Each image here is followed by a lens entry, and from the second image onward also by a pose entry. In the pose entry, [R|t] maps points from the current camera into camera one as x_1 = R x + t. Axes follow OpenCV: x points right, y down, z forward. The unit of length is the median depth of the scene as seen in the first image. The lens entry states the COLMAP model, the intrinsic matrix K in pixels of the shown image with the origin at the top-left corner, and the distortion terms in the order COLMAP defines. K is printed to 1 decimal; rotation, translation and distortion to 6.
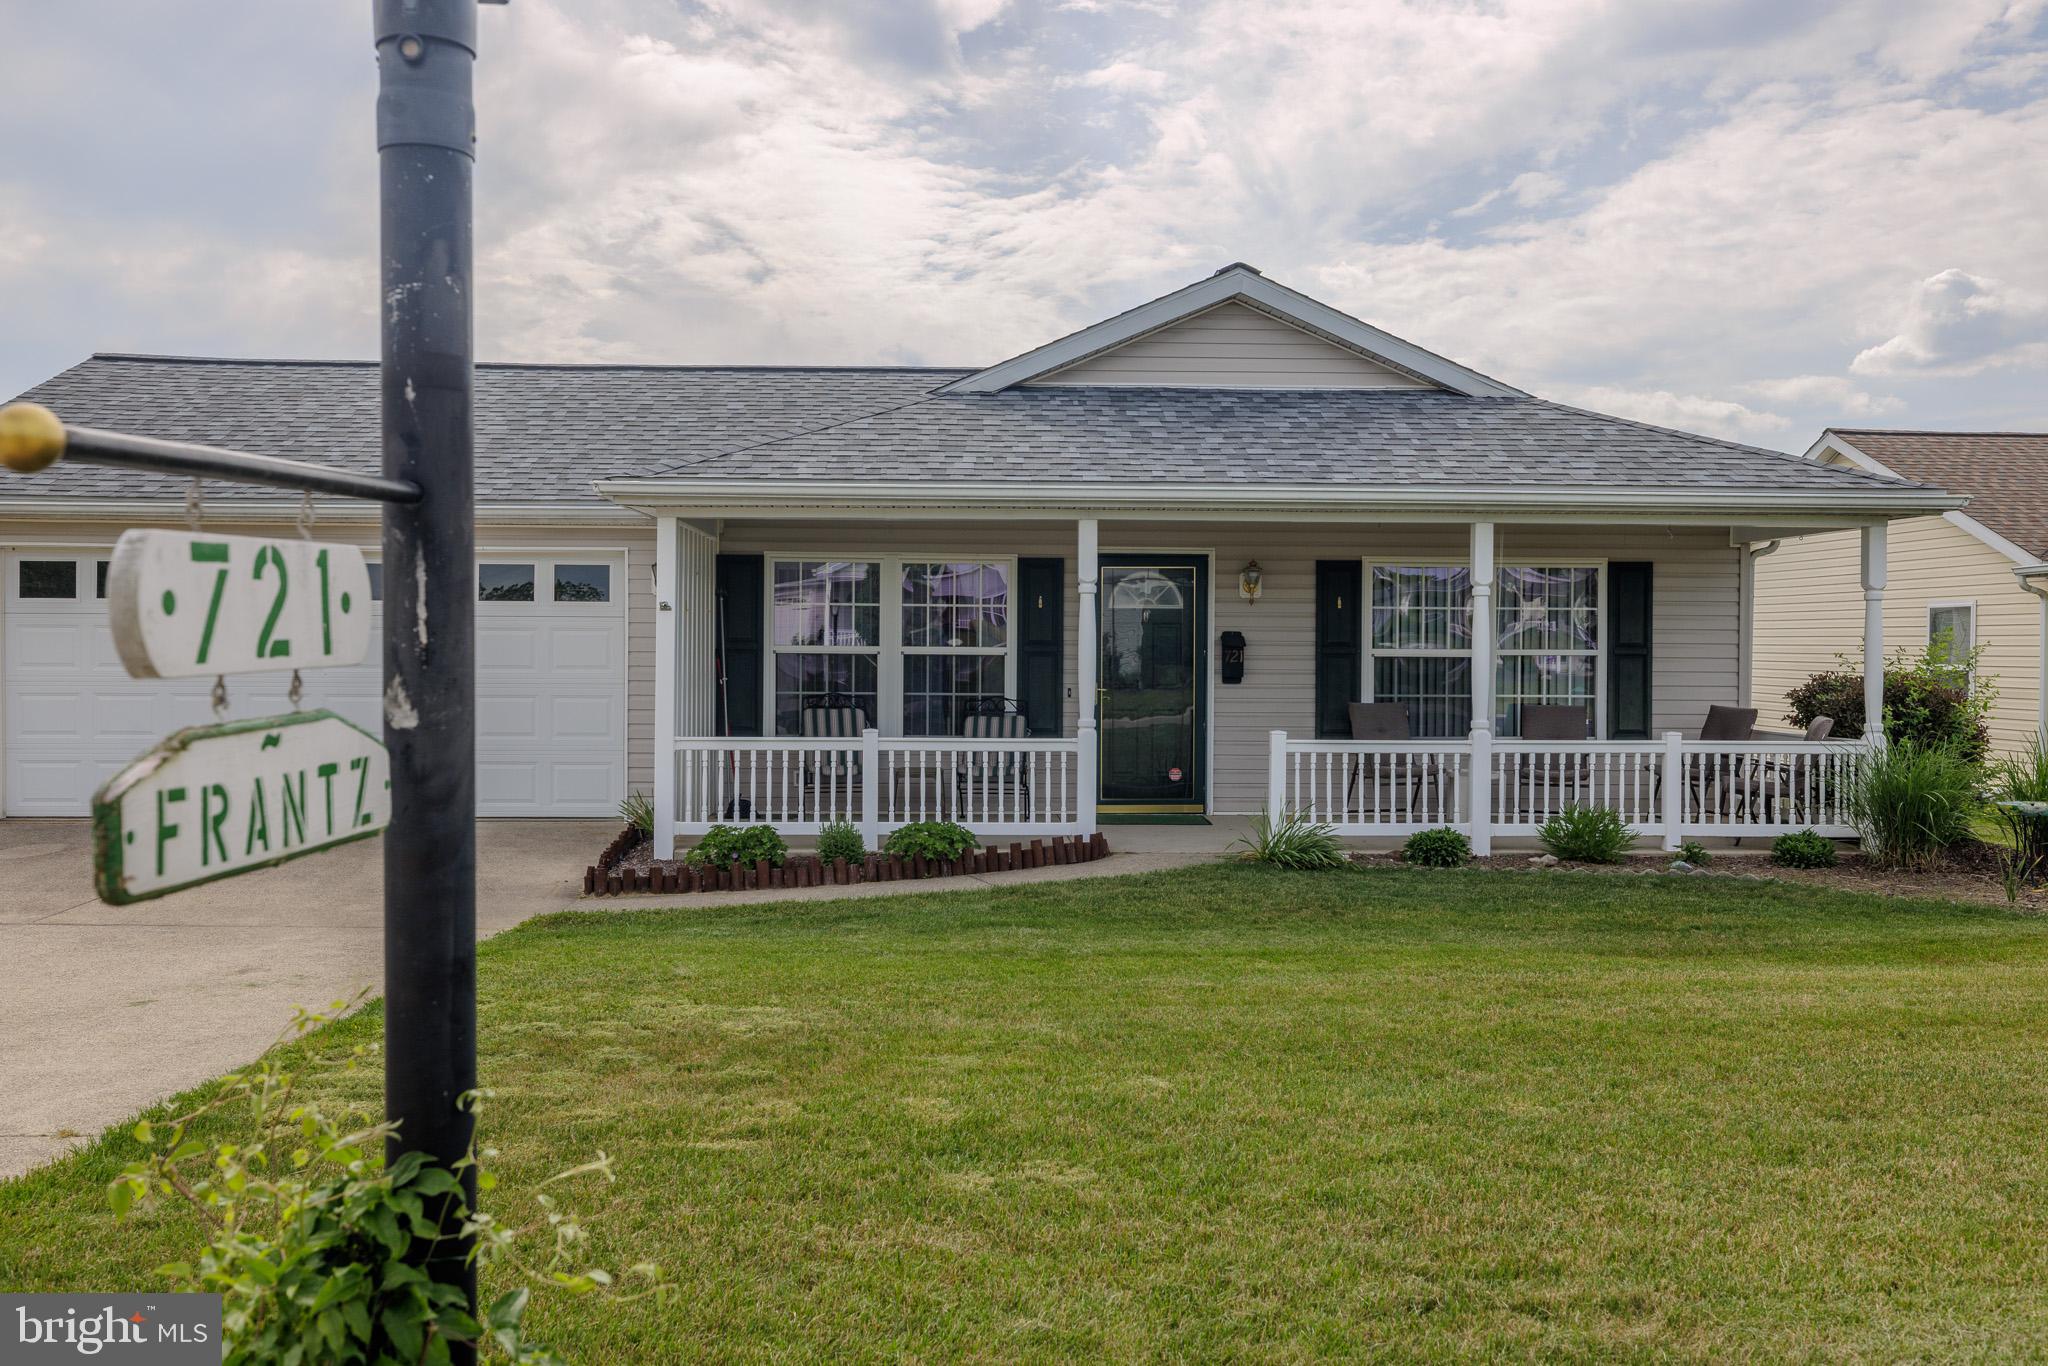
lens RADIAL K [[1867.8, 0, 1036.4], [0, 1867.8, 676.1], [0, 0, 1]] dist [0.027389, 0.012779]
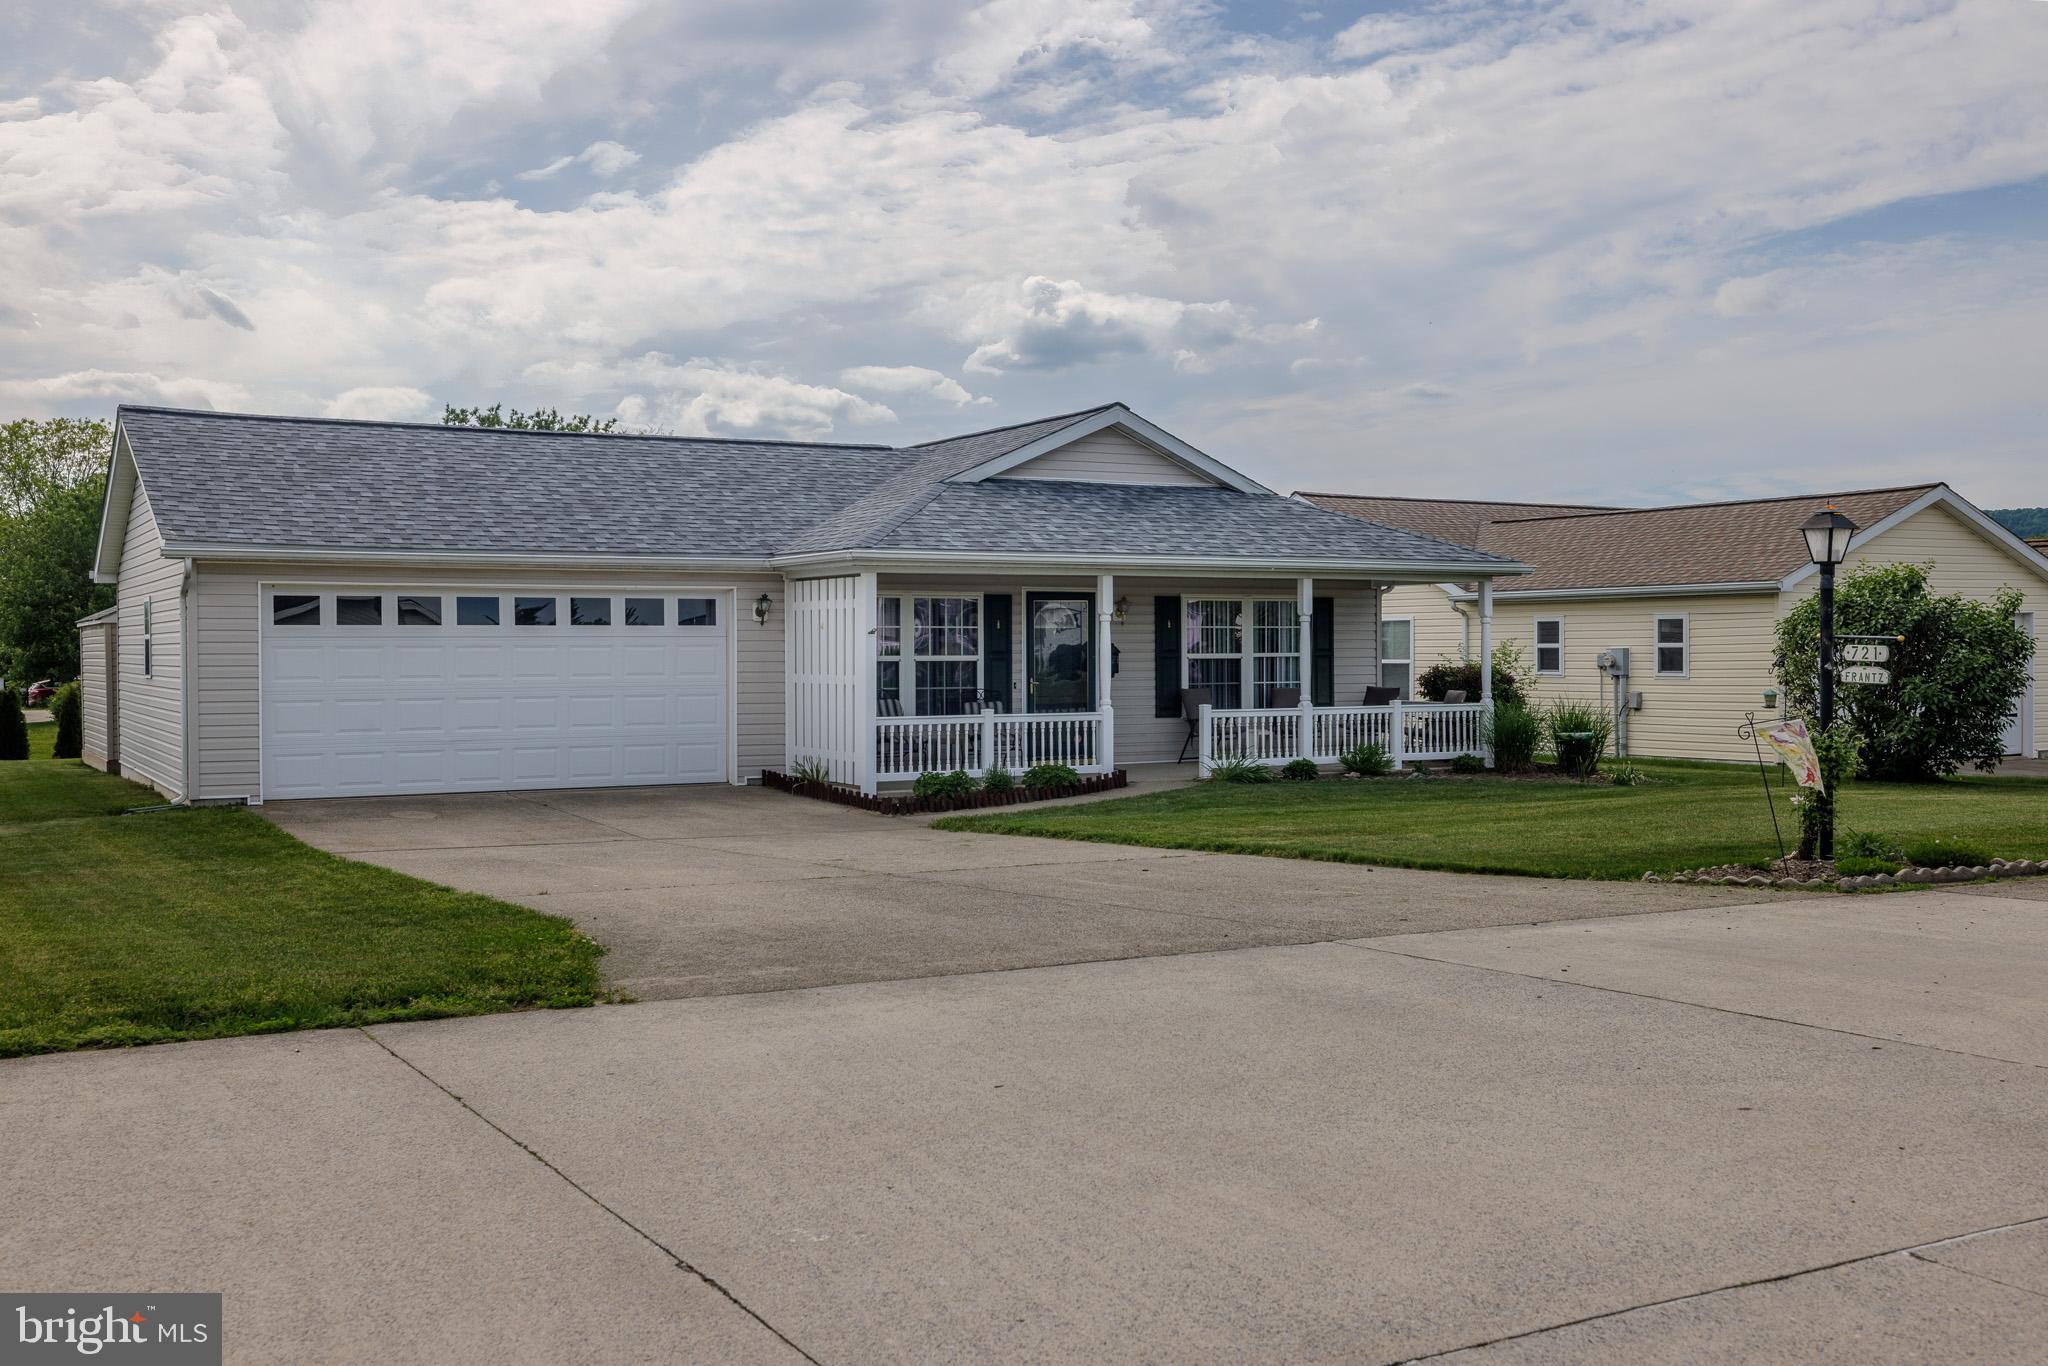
lens RADIAL K [[2131.1, 0, 1017.7], [0, 2131.1, 683.2], [0, 0, 1]] dist [-0.102283, 0.000000]
pose [[0.883263, -0.017625, 0.468546, -0.769518], [0.014620, 0.999843, 0.010052, -0.009717], [-0.468649, -0.002028, 0.883382, -0.491094]]
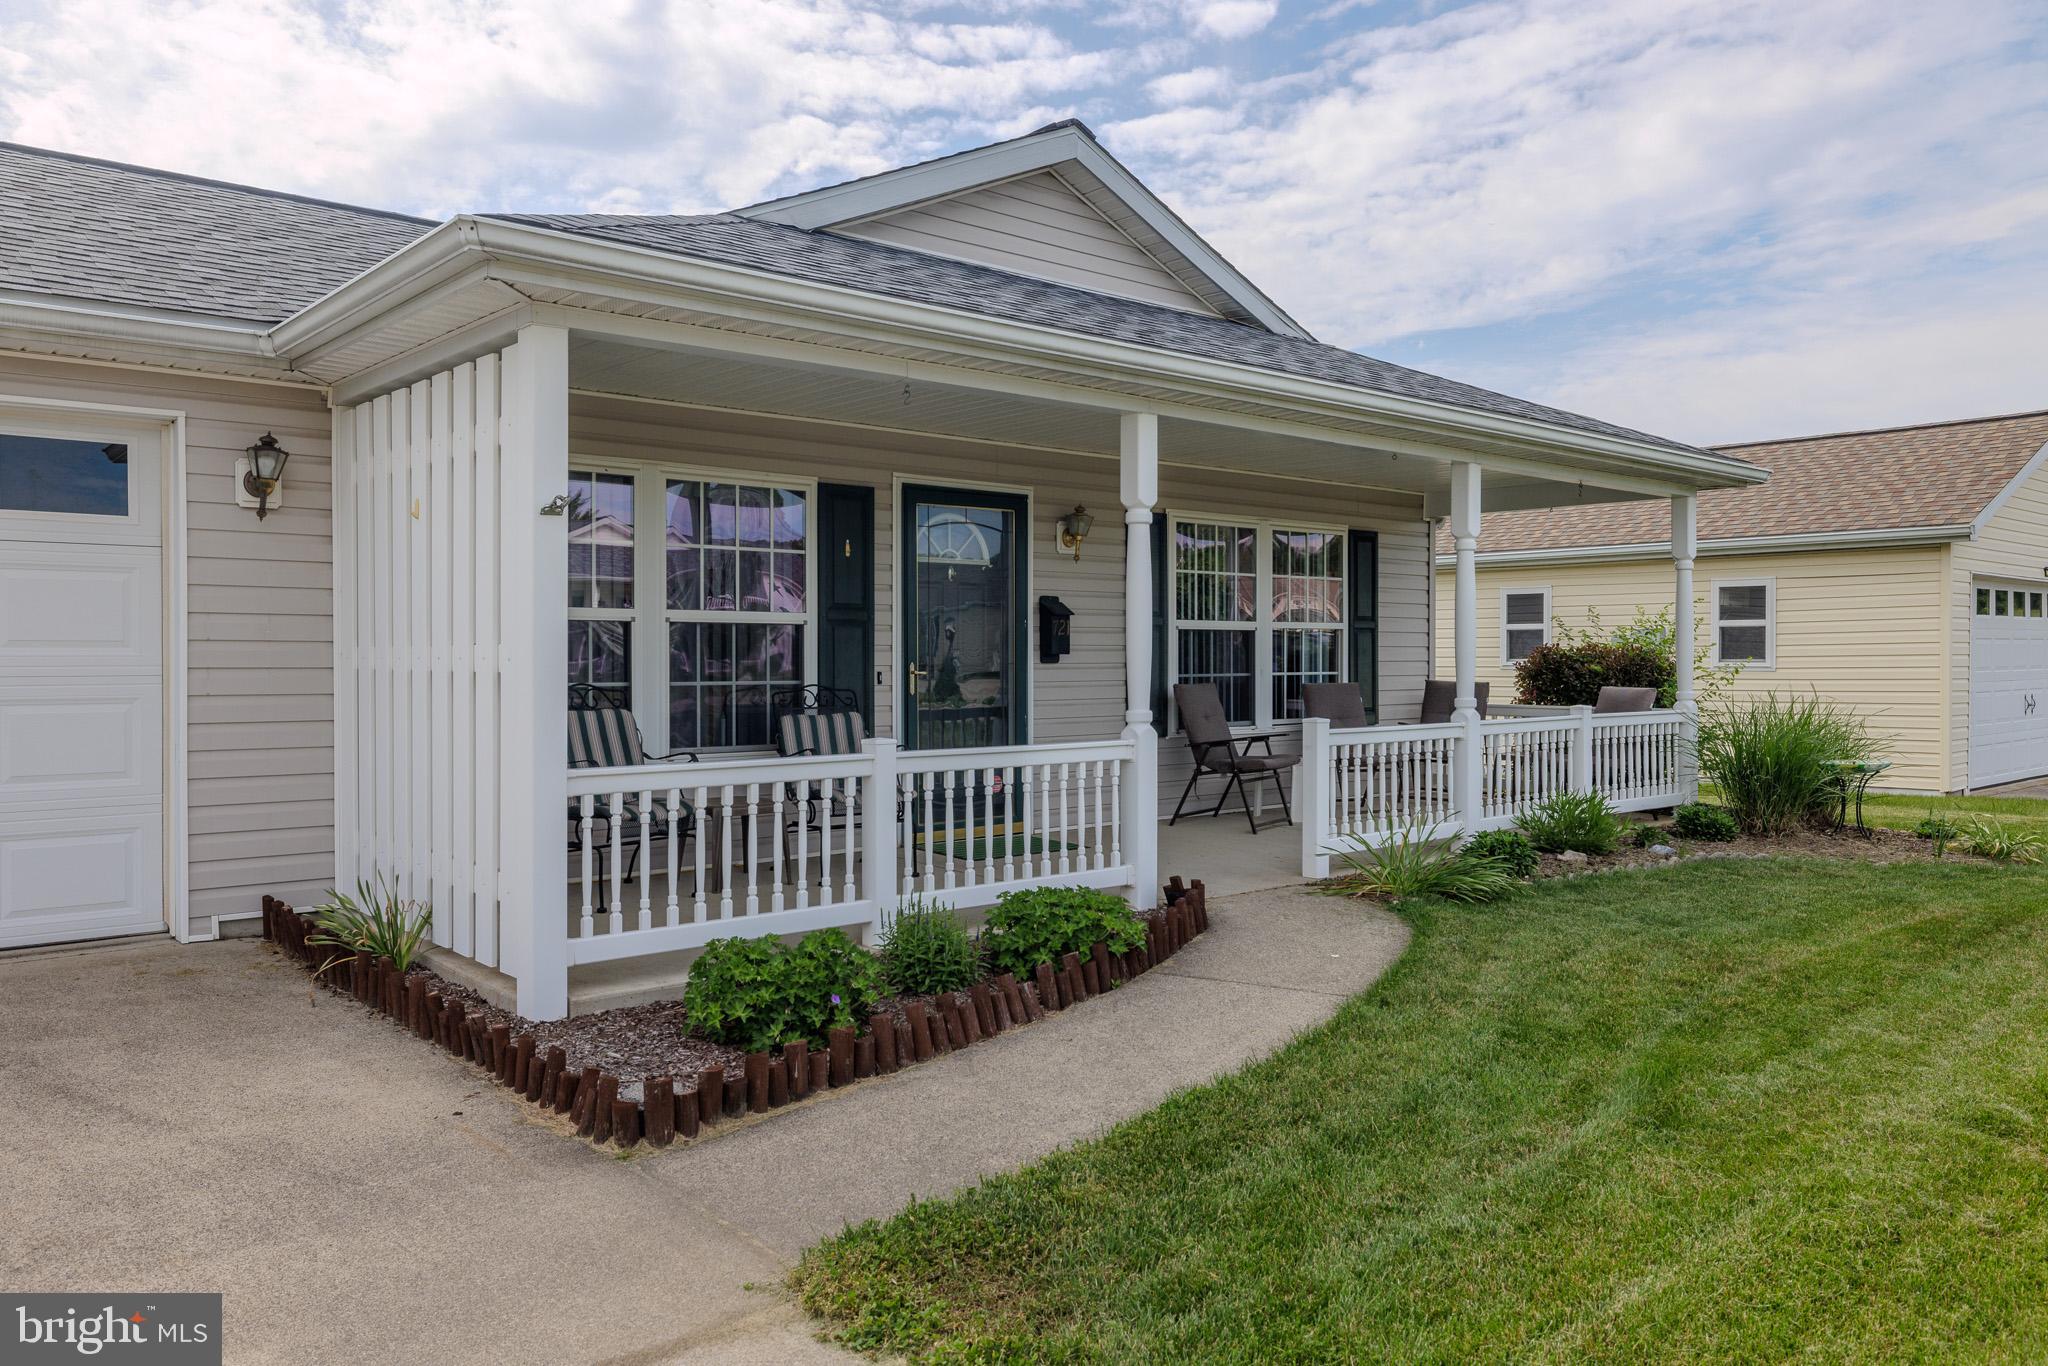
lens RADIAL K [[1513.3, 0, 1016.3], [0, 1513.3, 674.6], [0, 0, 1]] dist [0.006801, -0.001188]
pose [[0.770667, -0.014651, 0.637070, -0.307747], [0.014234, 0.999882, 0.005777, 0.005148], [-0.637079, 0.004616, 0.770784, 0.522212]]
